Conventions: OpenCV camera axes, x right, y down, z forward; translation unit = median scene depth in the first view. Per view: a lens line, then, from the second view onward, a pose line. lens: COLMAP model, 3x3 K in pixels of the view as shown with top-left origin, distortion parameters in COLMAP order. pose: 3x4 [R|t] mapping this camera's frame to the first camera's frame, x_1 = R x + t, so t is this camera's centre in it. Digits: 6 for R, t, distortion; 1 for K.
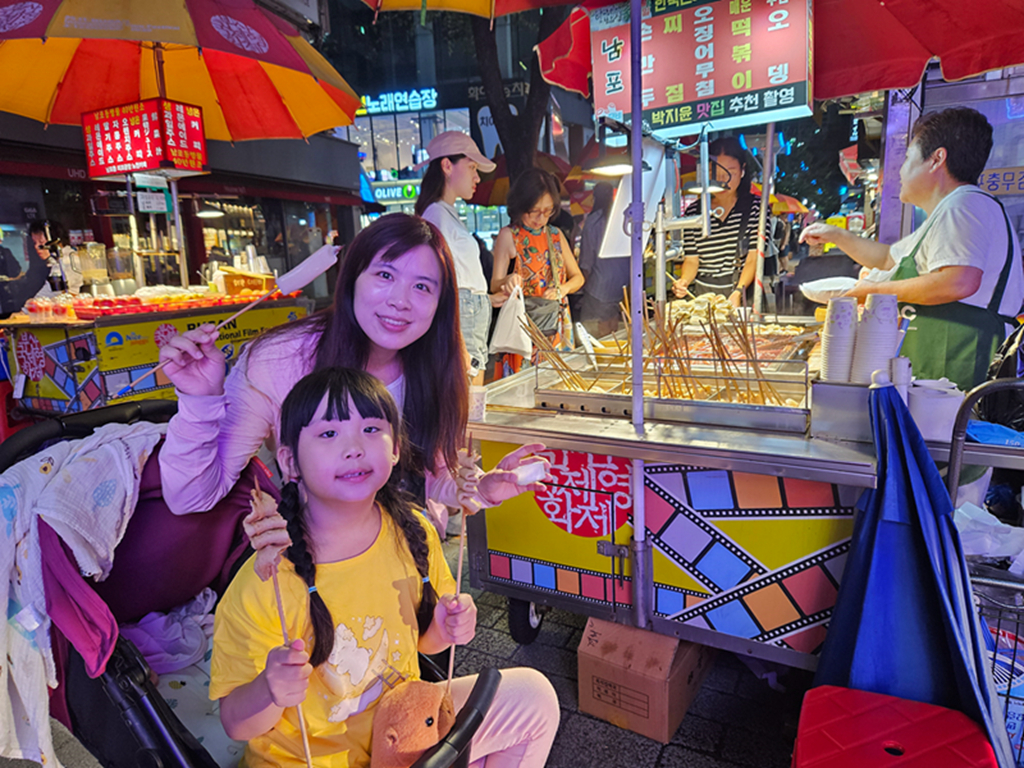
lens RADIAL K [[687.8, 0, 508.3], [0, 687.8, 385.0], [0, 0, 1]] dist [0.012026, 0.001581]
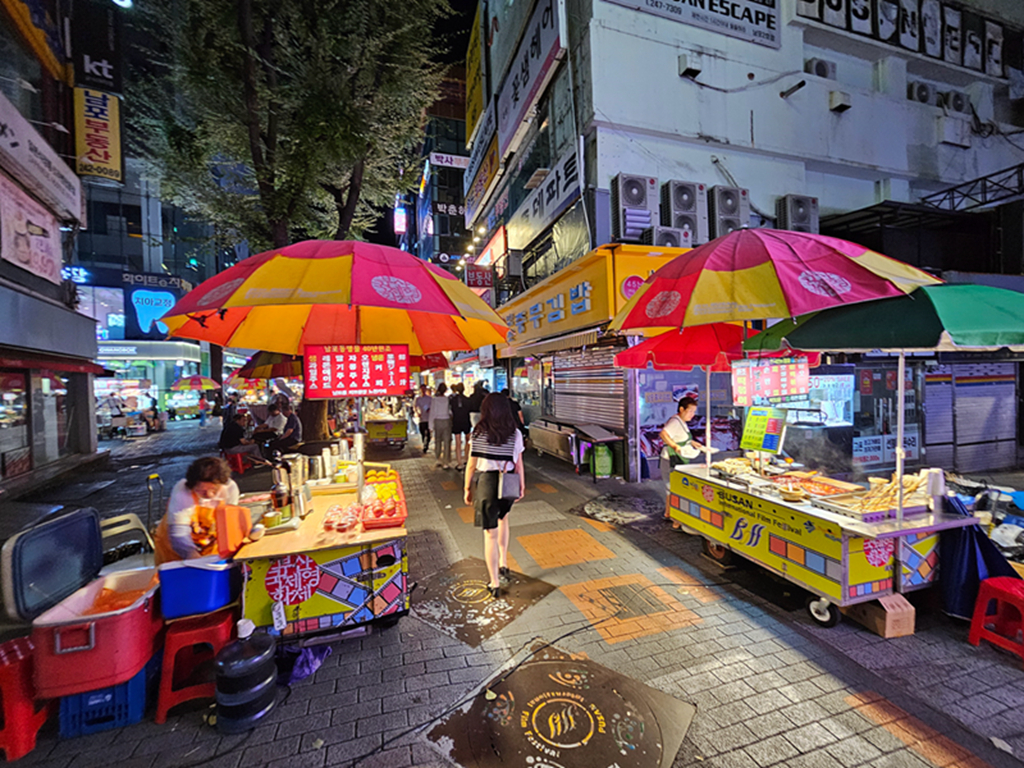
lens RADIAL K [[418.0, 0, 510.0], [0, 418.0, 385.5], [0, 0, 1]] dist [-0.003452, -0.000203]
pose [[0.709142, 0.016901, 0.704863, -0.927628], [0.134366, 0.978152, -0.158636, -0.182651], [-0.692144, 0.207205, 0.691378, 0.321428]]
